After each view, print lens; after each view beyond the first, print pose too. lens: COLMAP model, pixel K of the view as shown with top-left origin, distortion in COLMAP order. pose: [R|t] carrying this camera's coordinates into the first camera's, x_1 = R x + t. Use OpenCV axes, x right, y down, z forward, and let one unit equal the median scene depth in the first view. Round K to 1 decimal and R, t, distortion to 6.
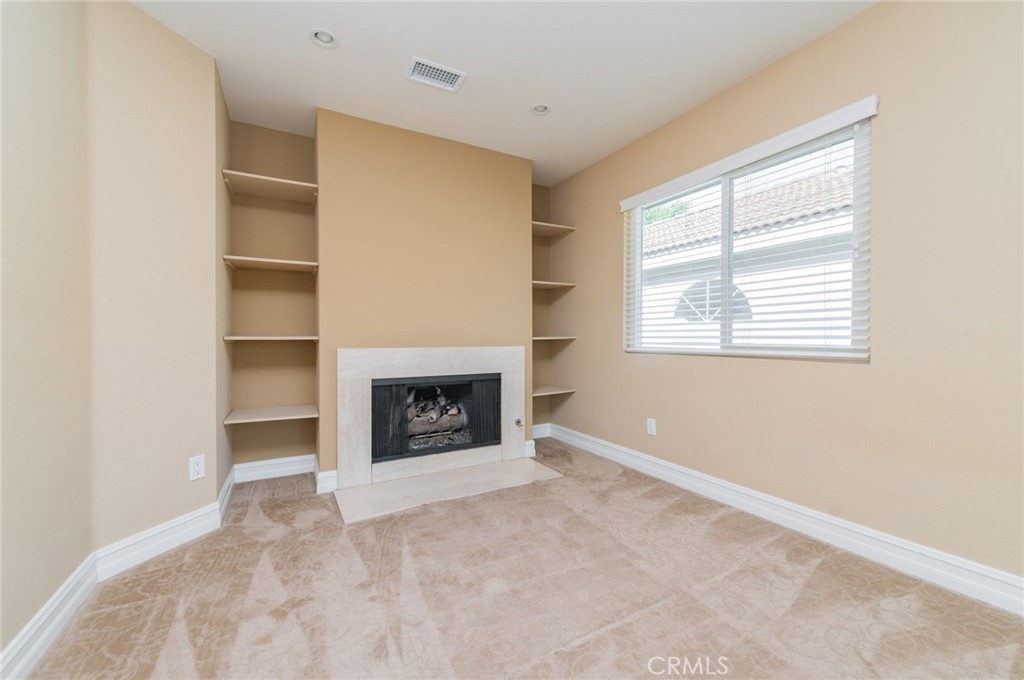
lens RADIAL K [[399.7, 0, 519.3], [0, 399.7, 336.9], [0, 0, 1]] dist [0.008749, -0.002911]
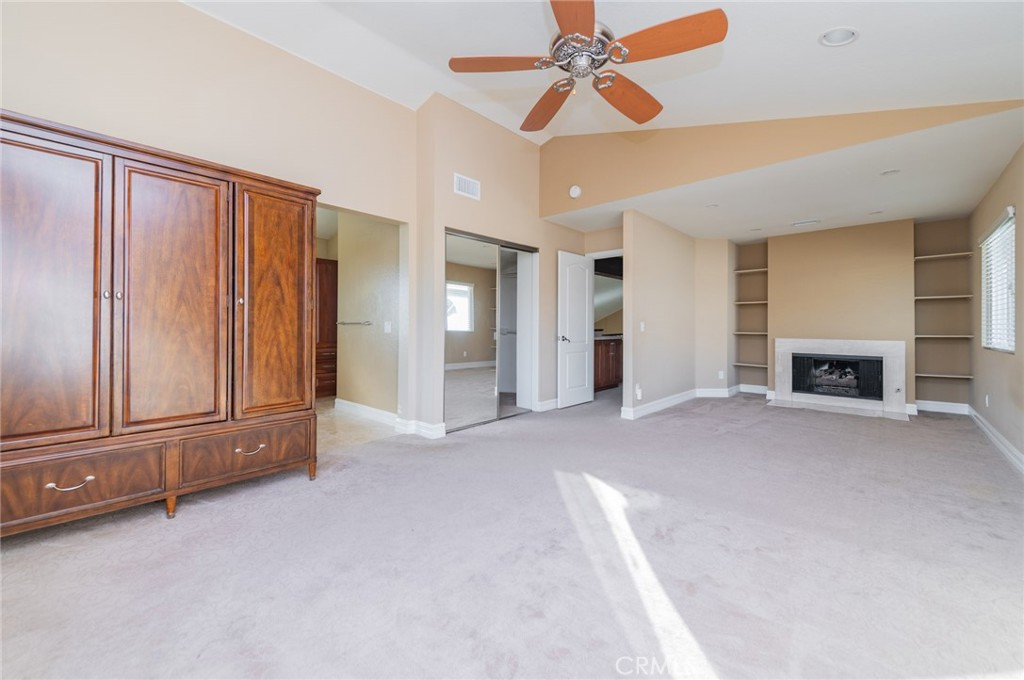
lens RADIAL K [[399.7, 0, 517.7], [0, 399.7, 329.2], [0, 0, 1]] dist [0.008749, -0.002911]
pose [[0.292128, 0.009986, -0.956327, 1.111487], [-0.005287, 0.999947, 0.008827, -0.030148], [0.956364, 0.002477, 0.292166, -0.923529]]
